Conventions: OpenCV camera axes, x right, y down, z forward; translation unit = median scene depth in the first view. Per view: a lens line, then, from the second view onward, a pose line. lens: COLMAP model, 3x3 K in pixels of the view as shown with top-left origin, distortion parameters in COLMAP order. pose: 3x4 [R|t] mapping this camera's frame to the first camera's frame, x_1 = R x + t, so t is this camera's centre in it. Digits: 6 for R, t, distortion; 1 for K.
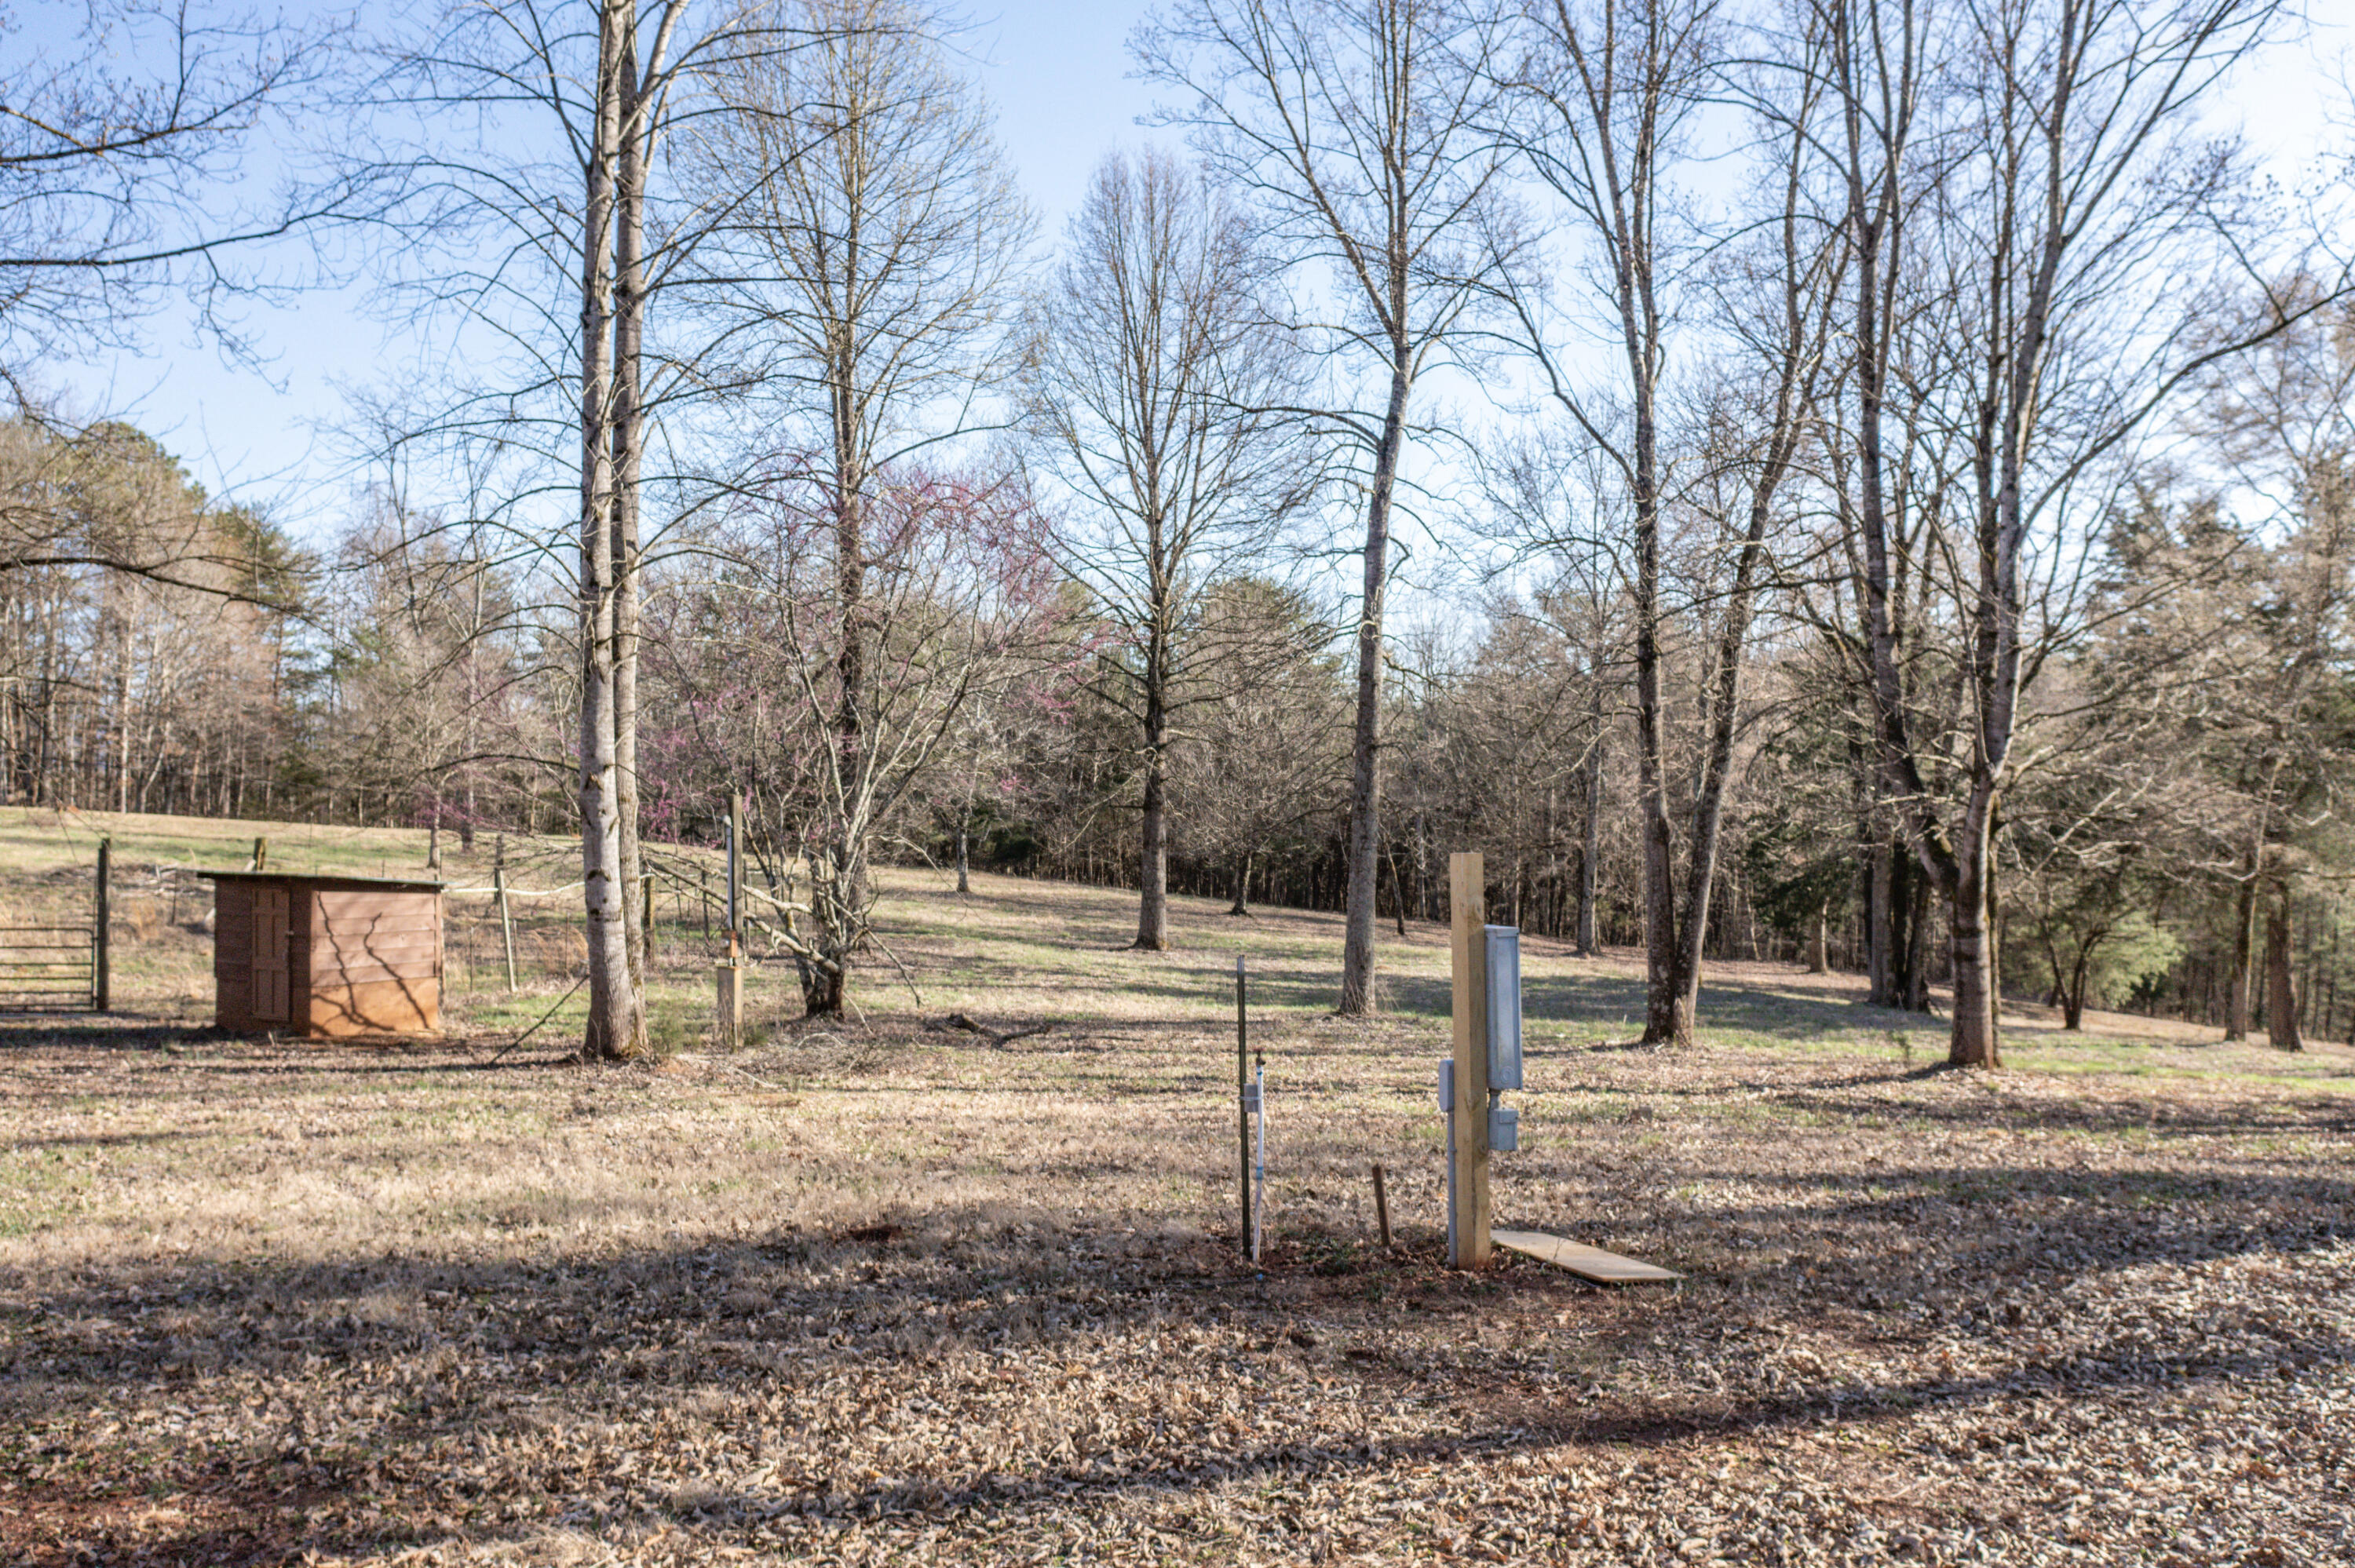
lens RADIAL K [[1871.1, 0, 1176.9], [0, 1871.1, 770.5], [0, 0, 1]] dist [-0.027382, 0.010562]
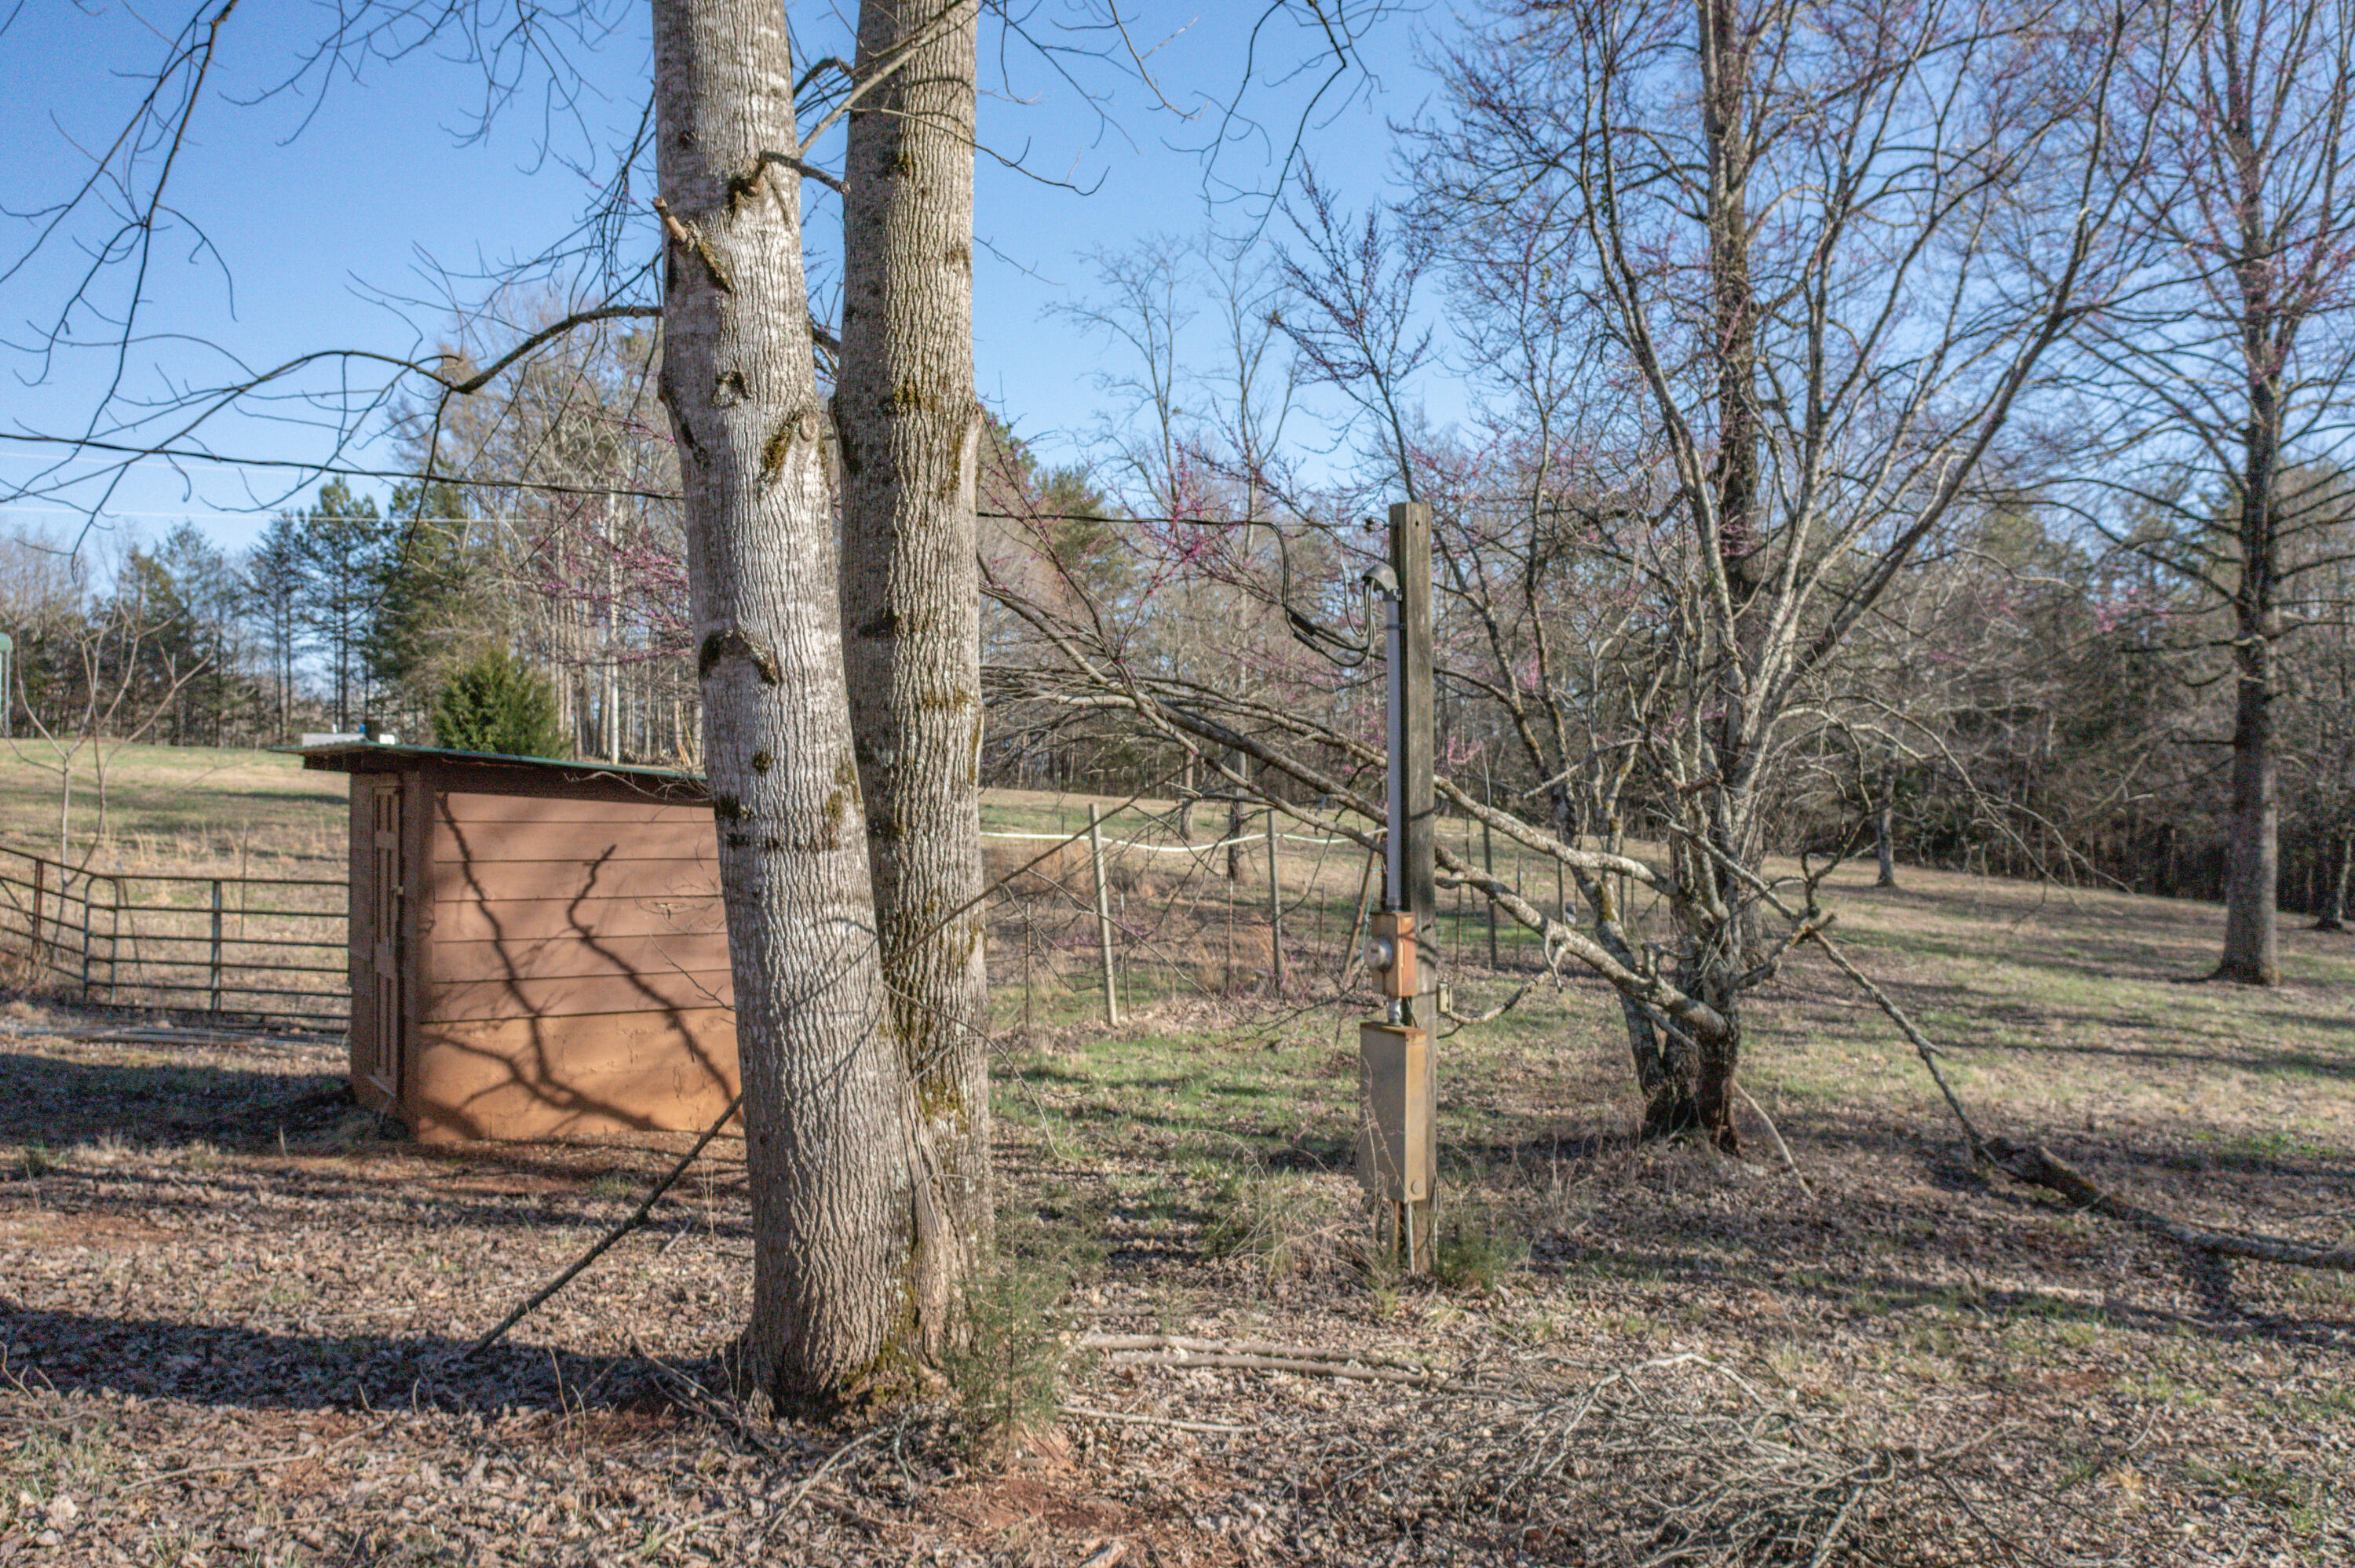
lens RADIAL K [[1871.1, 0, 1176.9], [0, 1871.1, 770.5], [0, 0, 1]] dist [-0.027382, 0.010562]
pose [[0.898313, -0.001675, -0.439354, -0.106267], [0.000785, 0.999997, -0.002207, 0.050629], [0.439356, 0.001638, 0.898311, 0.566065]]
